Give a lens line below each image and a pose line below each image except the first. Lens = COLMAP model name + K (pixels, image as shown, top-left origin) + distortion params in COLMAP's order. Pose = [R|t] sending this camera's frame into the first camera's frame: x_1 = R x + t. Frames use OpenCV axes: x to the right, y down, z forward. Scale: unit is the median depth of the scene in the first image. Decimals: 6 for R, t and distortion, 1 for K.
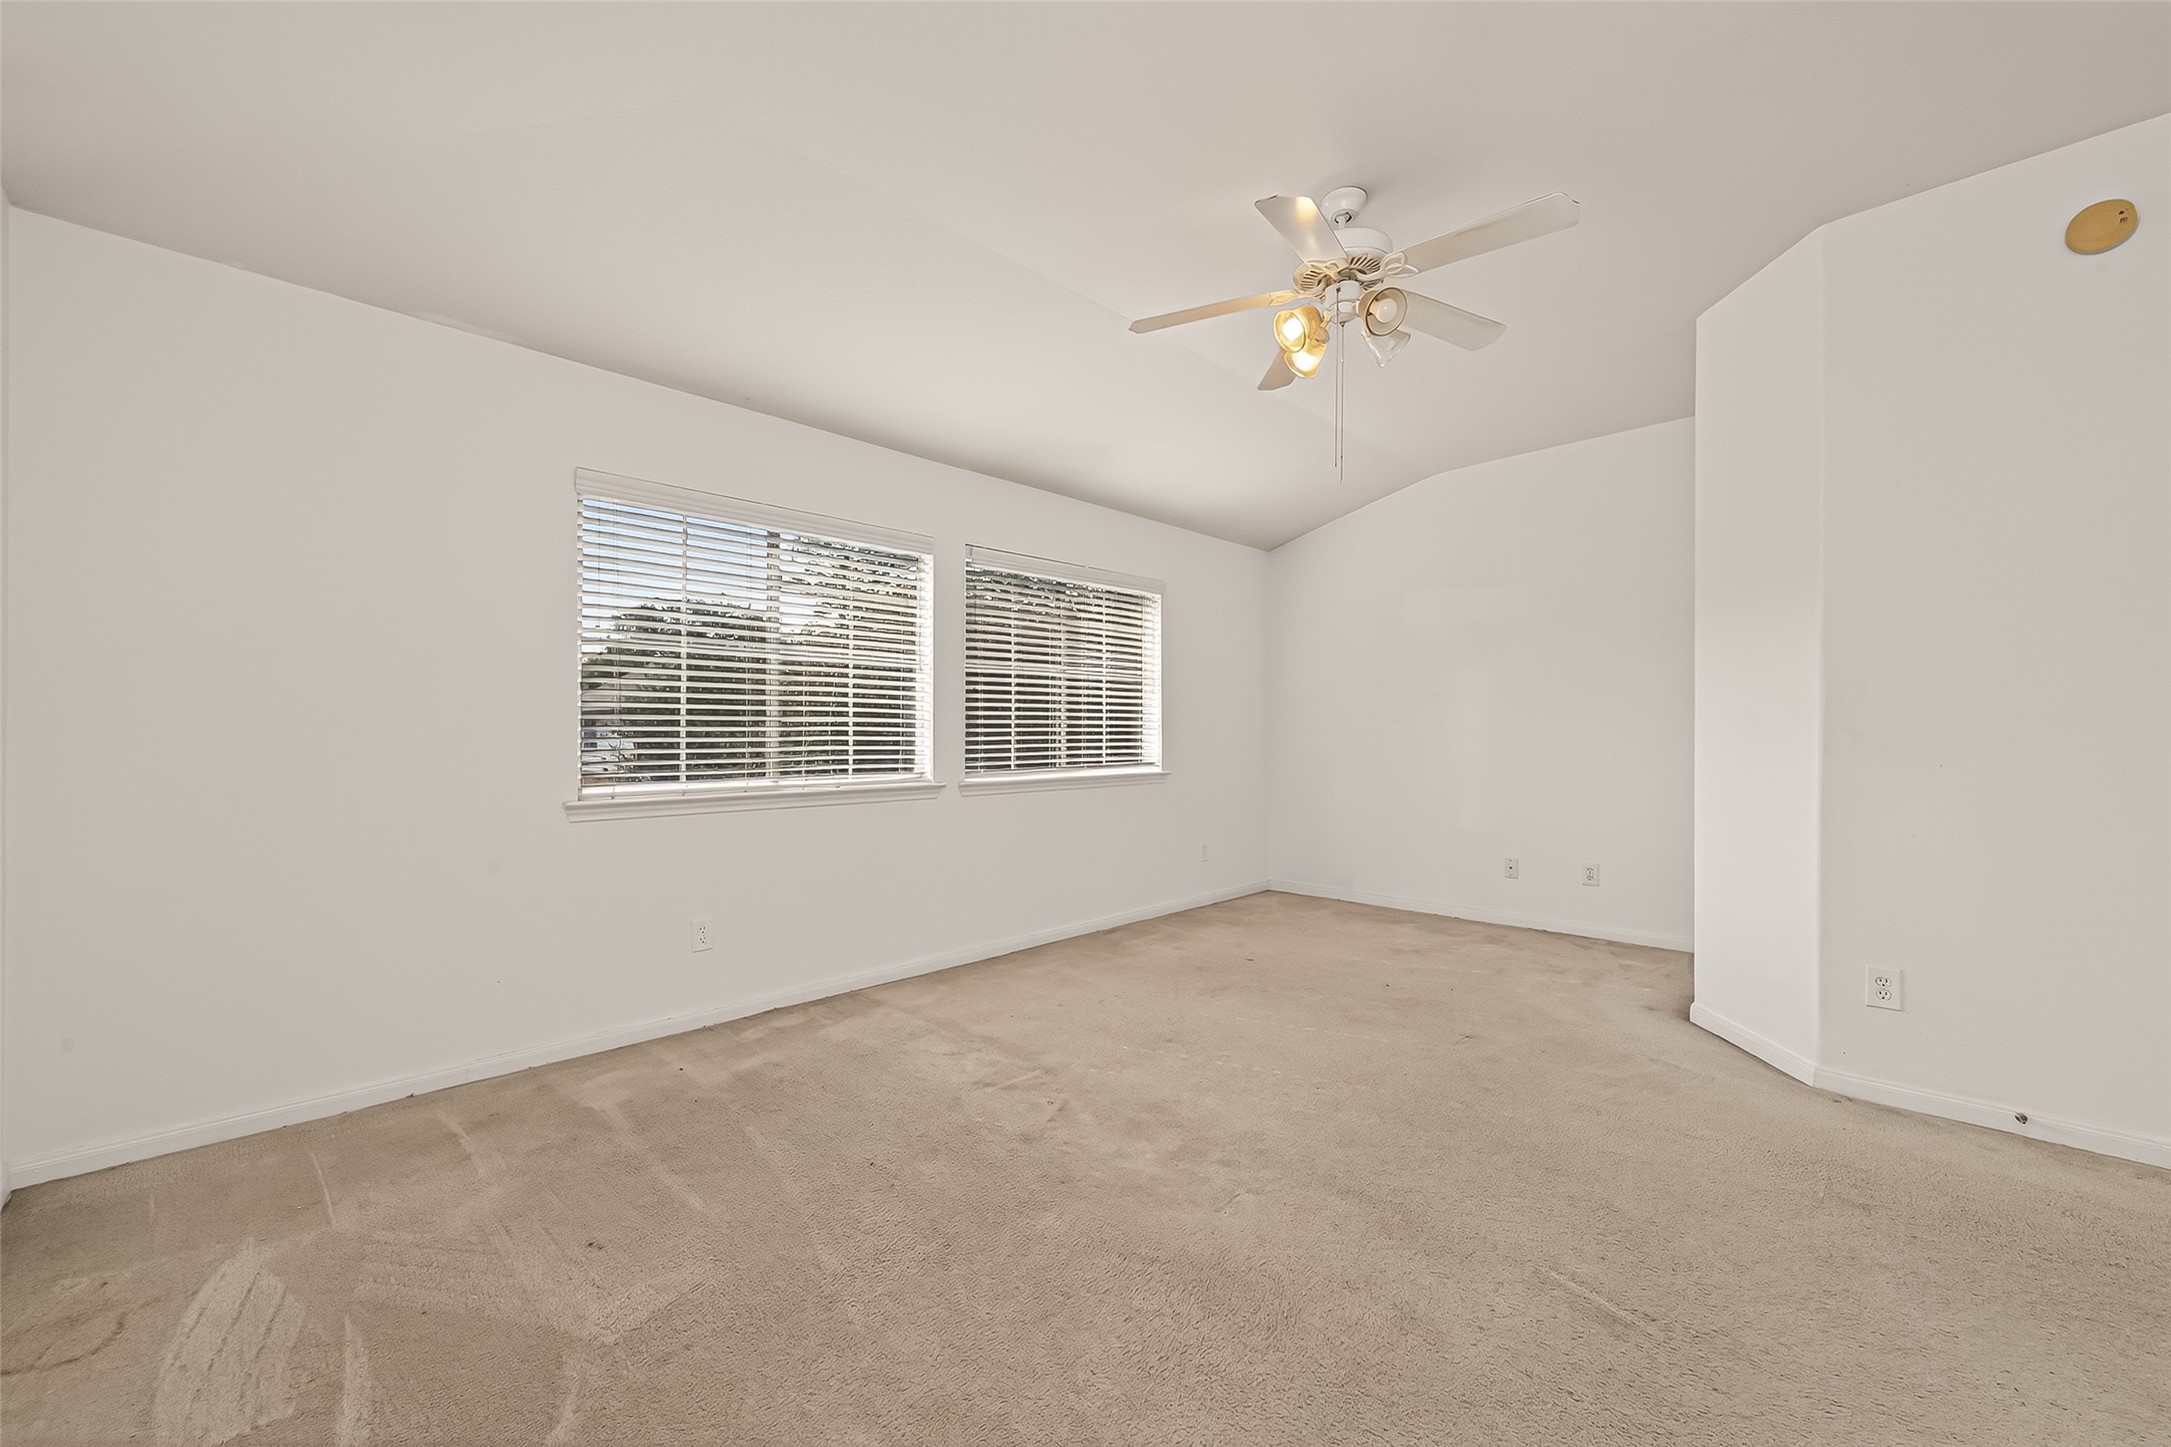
lens RADIAL K [[862.6, 0, 1096.1], [0, 862.6, 730.3], [0, 0, 1]] dist [-0.001160, -0.000105]
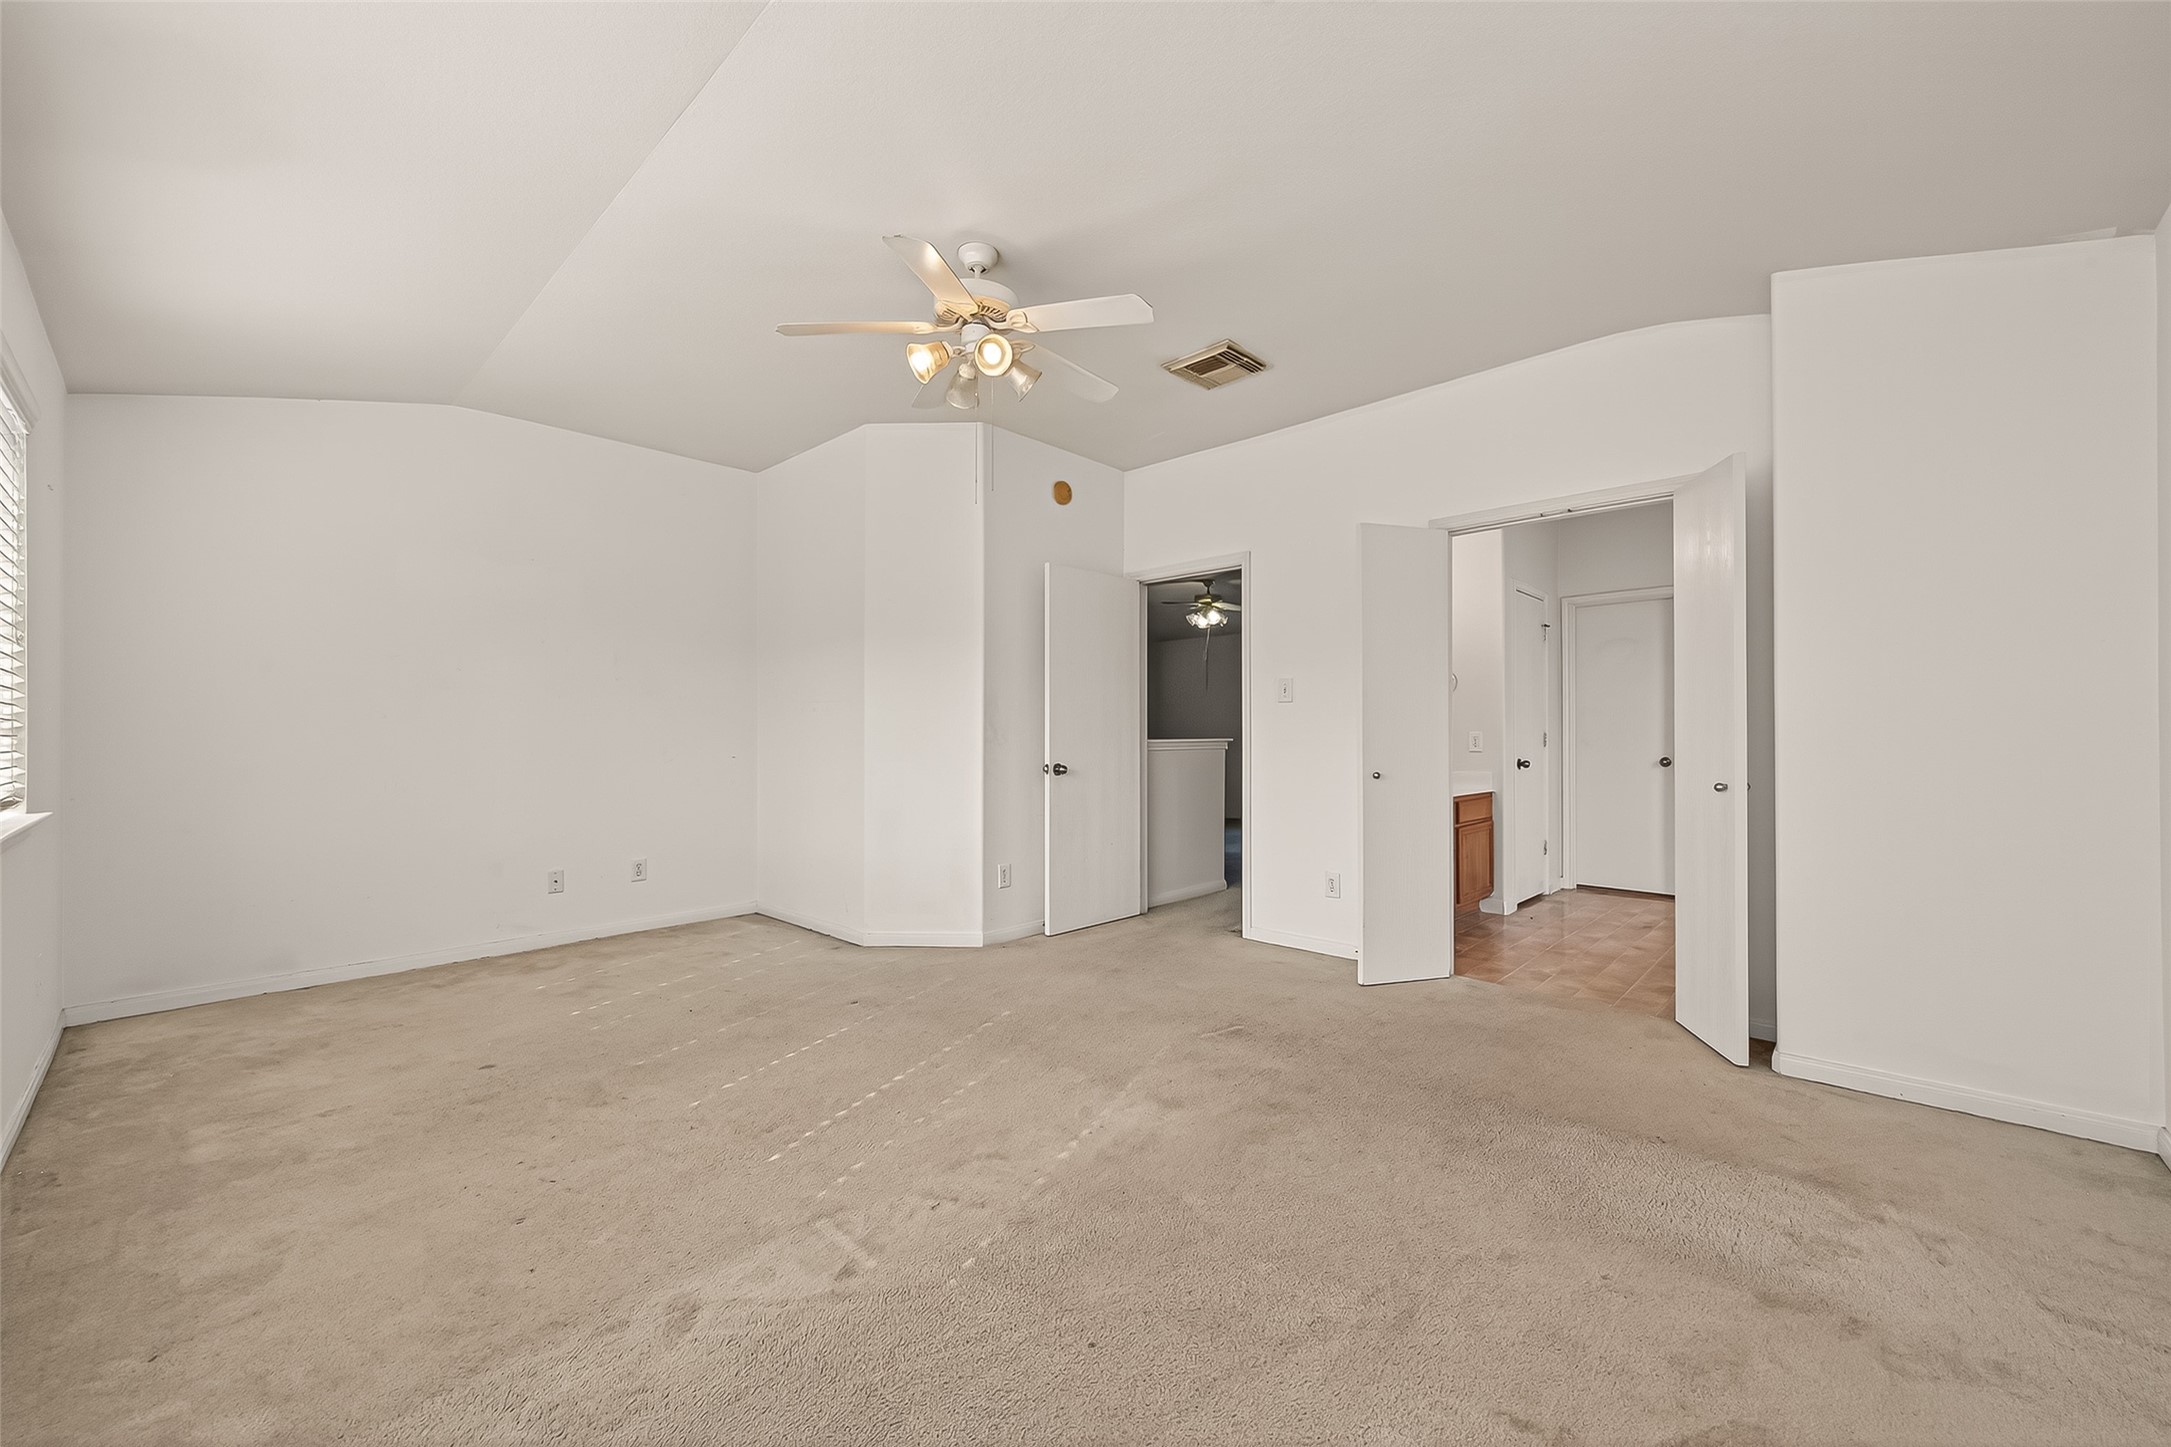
lens RADIAL K [[862.6, 0, 1096.1], [0, 862.6, 730.3], [0, 0, 1]] dist [-0.001160, -0.000105]
pose [[-0.058690, 0.002127, 0.998274, -0.658473], [-0.000265, 0.999998, -0.002146, 0.005585], [-0.998276, -0.000391, -0.058689, 0.714282]]
